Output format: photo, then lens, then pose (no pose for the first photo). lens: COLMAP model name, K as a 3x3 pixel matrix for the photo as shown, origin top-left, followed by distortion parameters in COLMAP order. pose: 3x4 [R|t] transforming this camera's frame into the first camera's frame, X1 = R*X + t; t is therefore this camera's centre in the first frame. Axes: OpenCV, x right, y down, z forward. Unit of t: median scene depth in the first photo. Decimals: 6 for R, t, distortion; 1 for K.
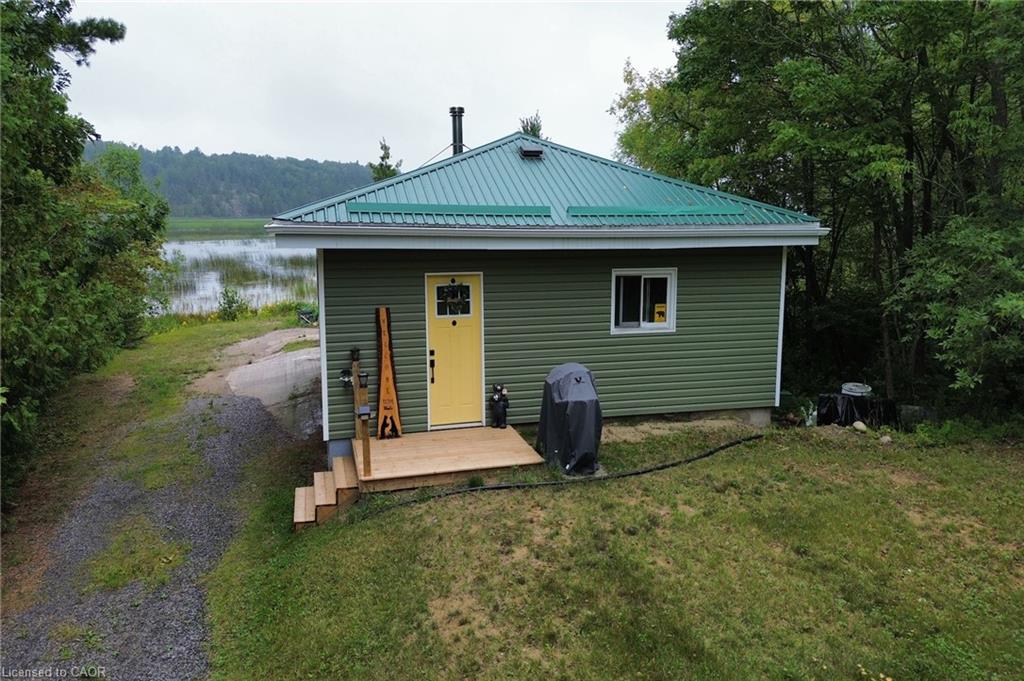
lens RADIAL K [[690.3, 0, 512.1], [0, 690.3, 308.9], [0, 0, 1]] dist [0.060062, -0.001331]
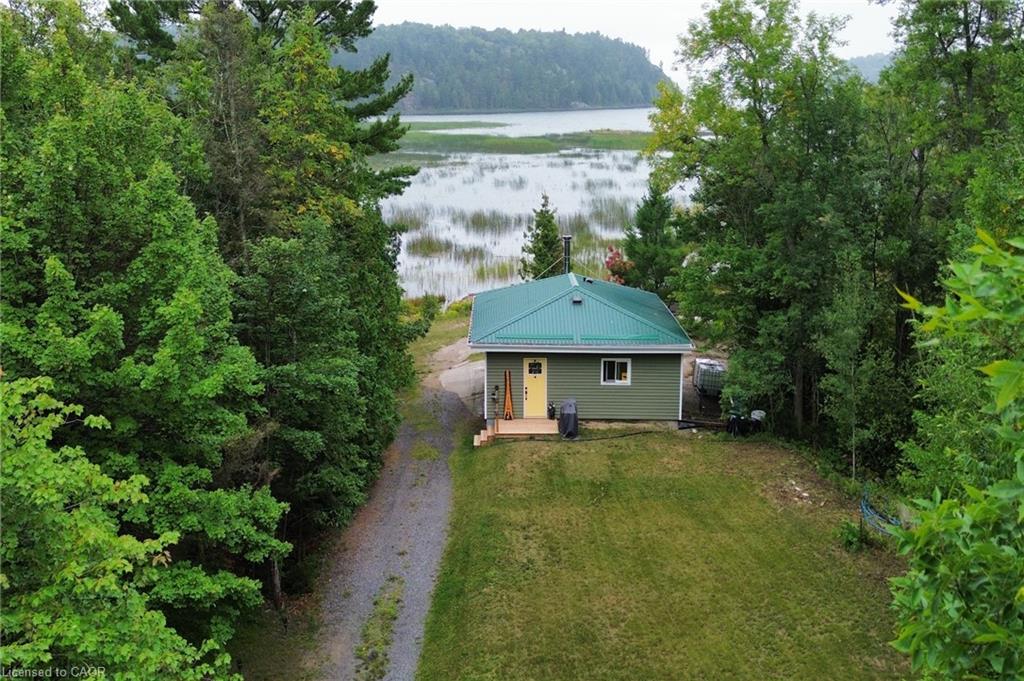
lens RADIAL K [[690.3, 0, 512.1], [0, 690.3, 308.9], [0, 0, 1]] dist [0.060062, -0.001331]
pose [[0.968228, 0.043820, -0.246200, 0.459201], [-0.037361, 0.998826, 0.030846, -0.312750], [0.247262, -0.020667, 0.968728, -1.514459]]
